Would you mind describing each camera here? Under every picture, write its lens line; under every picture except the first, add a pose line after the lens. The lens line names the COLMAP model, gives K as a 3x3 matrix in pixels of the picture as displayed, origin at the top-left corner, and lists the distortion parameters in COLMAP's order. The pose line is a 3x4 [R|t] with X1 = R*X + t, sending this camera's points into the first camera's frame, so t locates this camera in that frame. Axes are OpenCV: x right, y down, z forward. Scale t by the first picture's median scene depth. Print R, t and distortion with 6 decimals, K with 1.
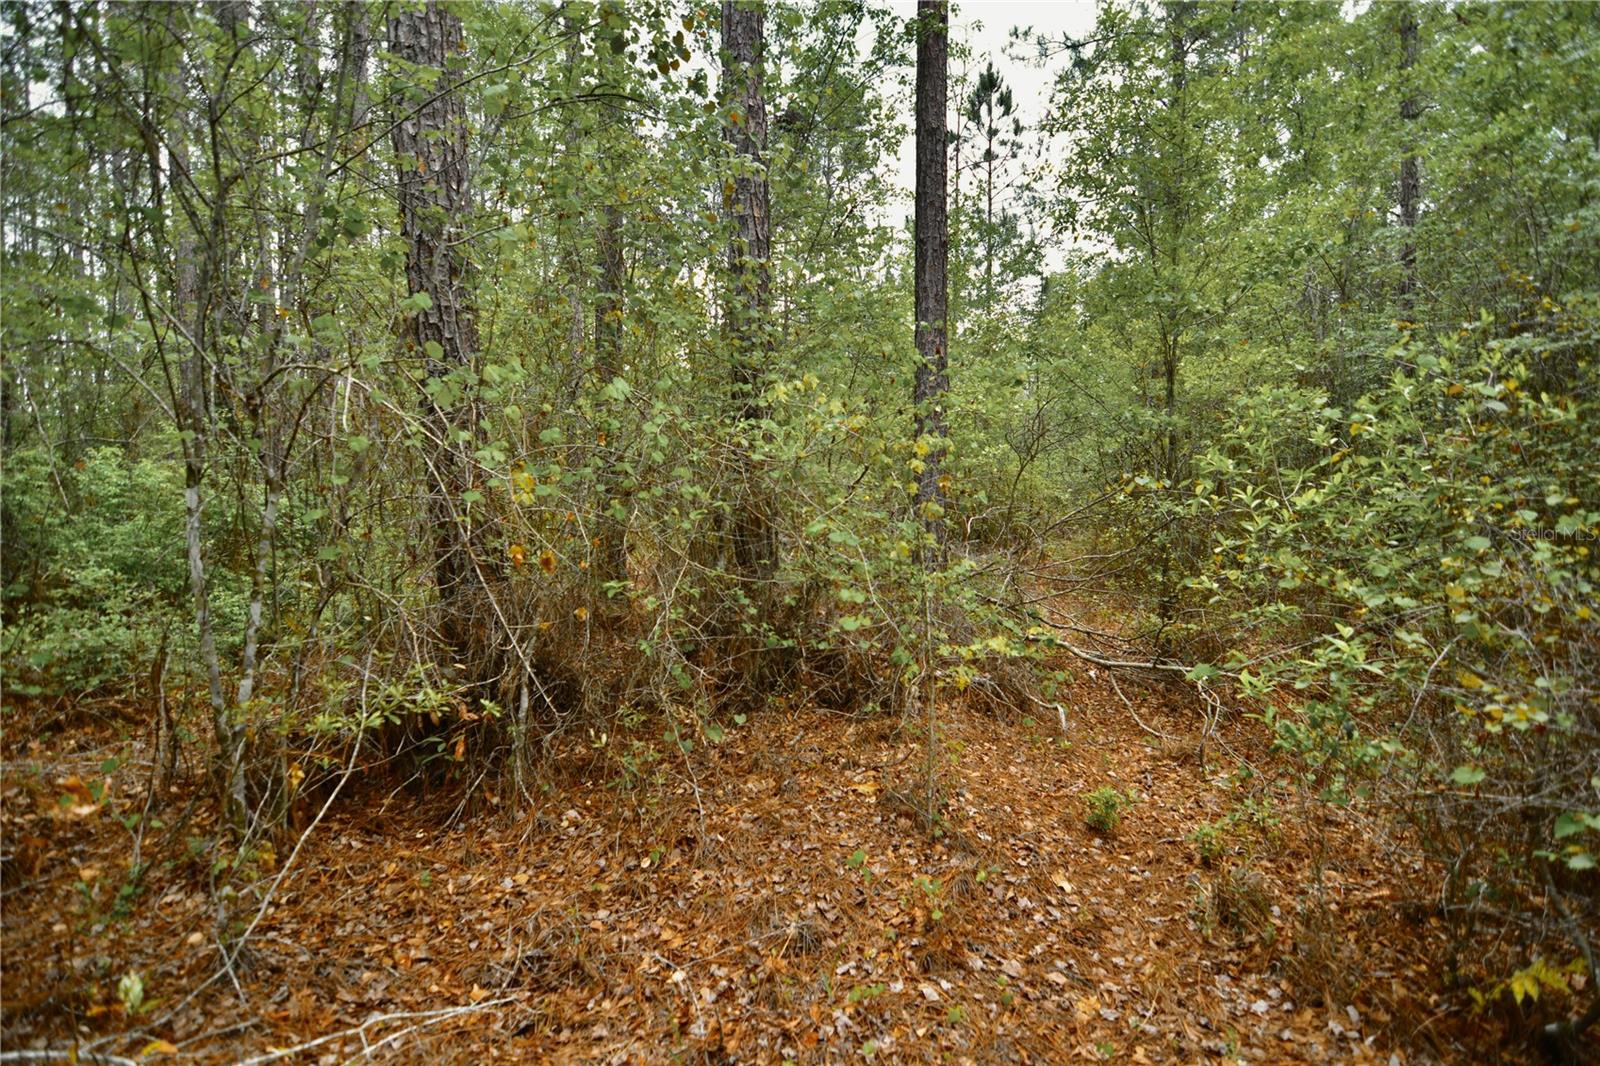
lens RADIAL K [[771.2, 0, 800.9], [0, 771.2, 547.6], [0, 0, 1]] dist [-0.011608, -0.007222]
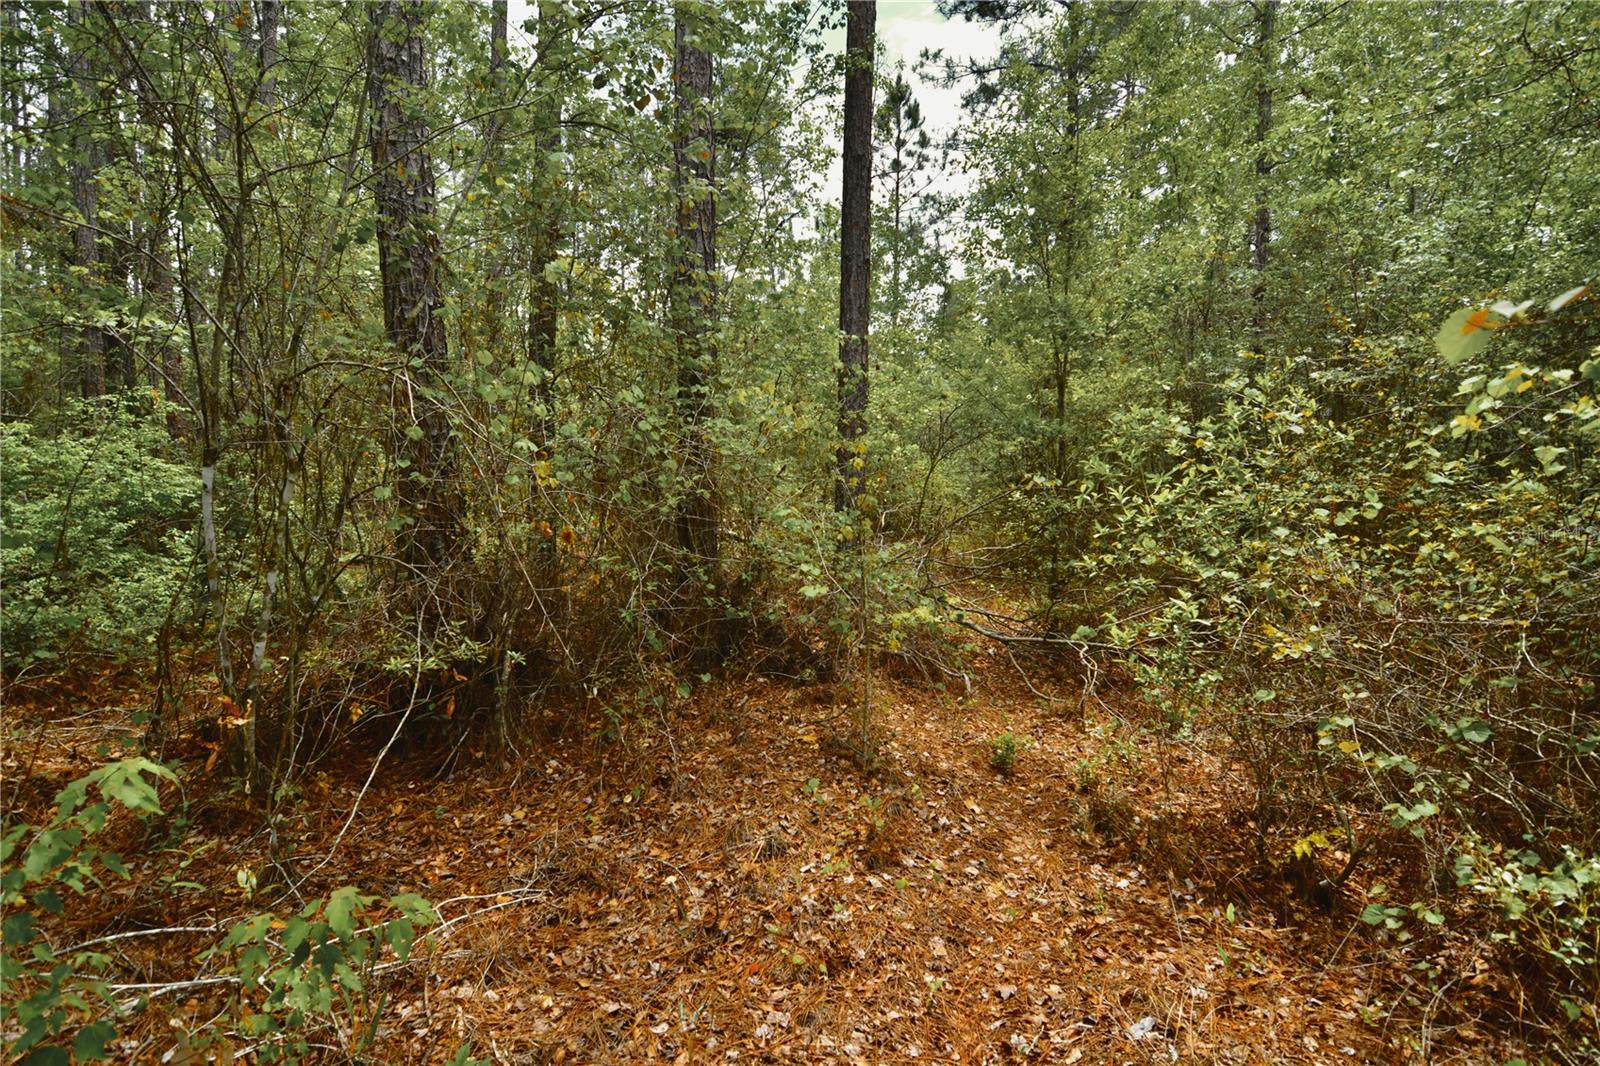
lens RADIAL K [[771.2, 0, 799.8], [0, 771.2, 547.5], [0, 0, 1]] dist [-0.011608, -0.007222]
pose [[0.992042, 0.011748, 0.125357, -0.080362], [-0.012603, 0.999902, 0.006033, 0.016642], [-0.125274, -0.007565, 0.992093, -0.156692]]
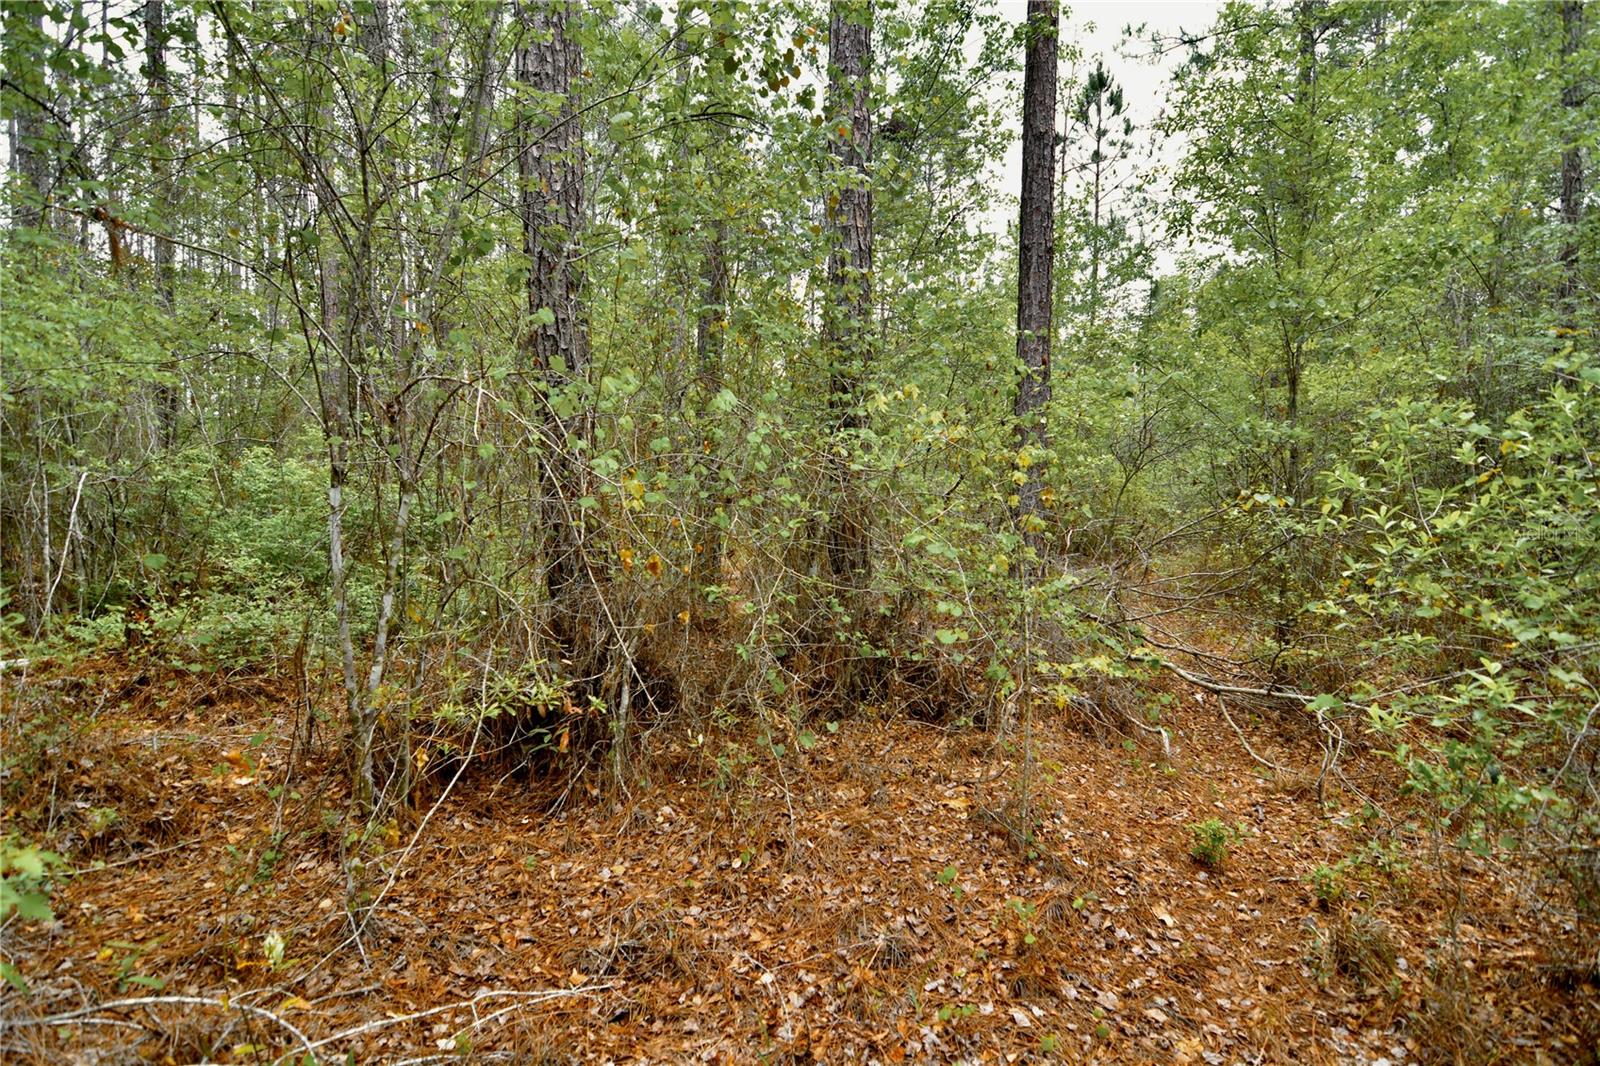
lens RADIAL K [[771.2, 0, 799.5], [0, 771.2, 545.8], [0, 0, 1]] dist [-0.011608, -0.007222]
pose [[0.992648, 0.026160, -0.118179, -0.008266], [-0.027342, 0.999591, -0.008389, -0.003644], [0.117911, 0.011558, 0.992957, -0.006266]]
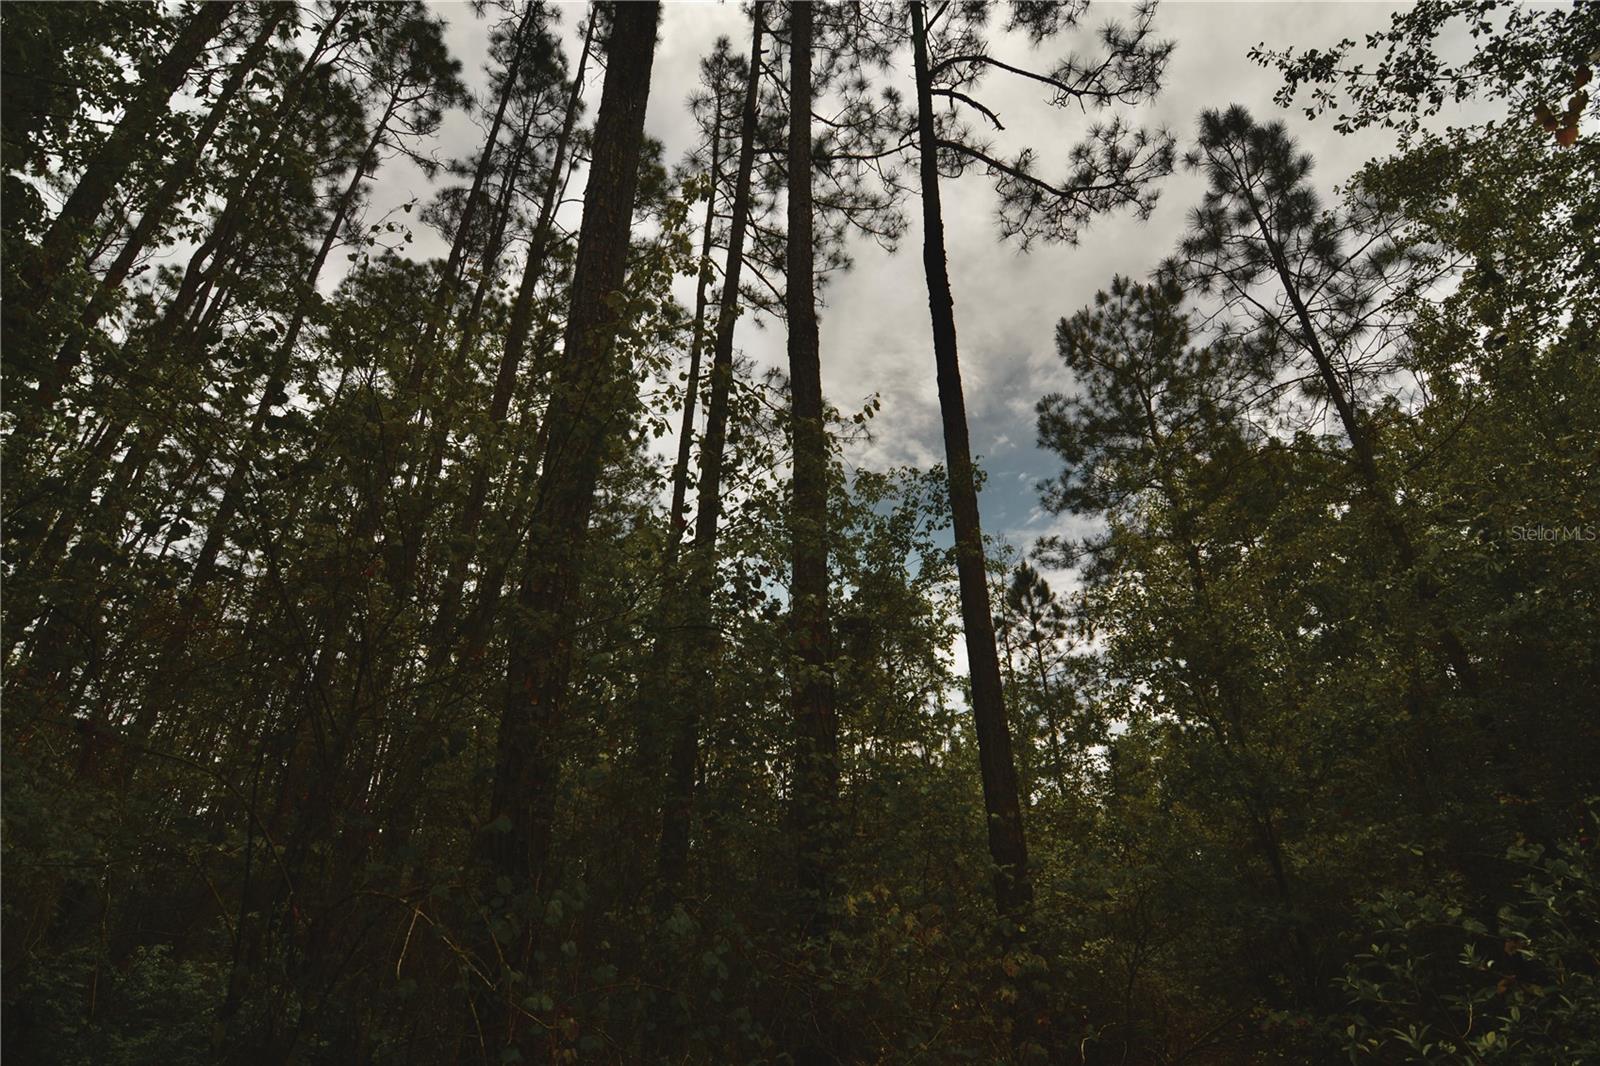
lens RADIAL K [[771.2, 0, 798.6], [0, 771.2, 542.2], [0, 0, 1]] dist [-0.011608, -0.007222]
pose [[0.996062, -0.043200, -0.077424, 0.003018], [-0.007750, 0.827492, -0.561423, -0.039454], [0.088321, 0.559813, 0.823899, -0.028792]]
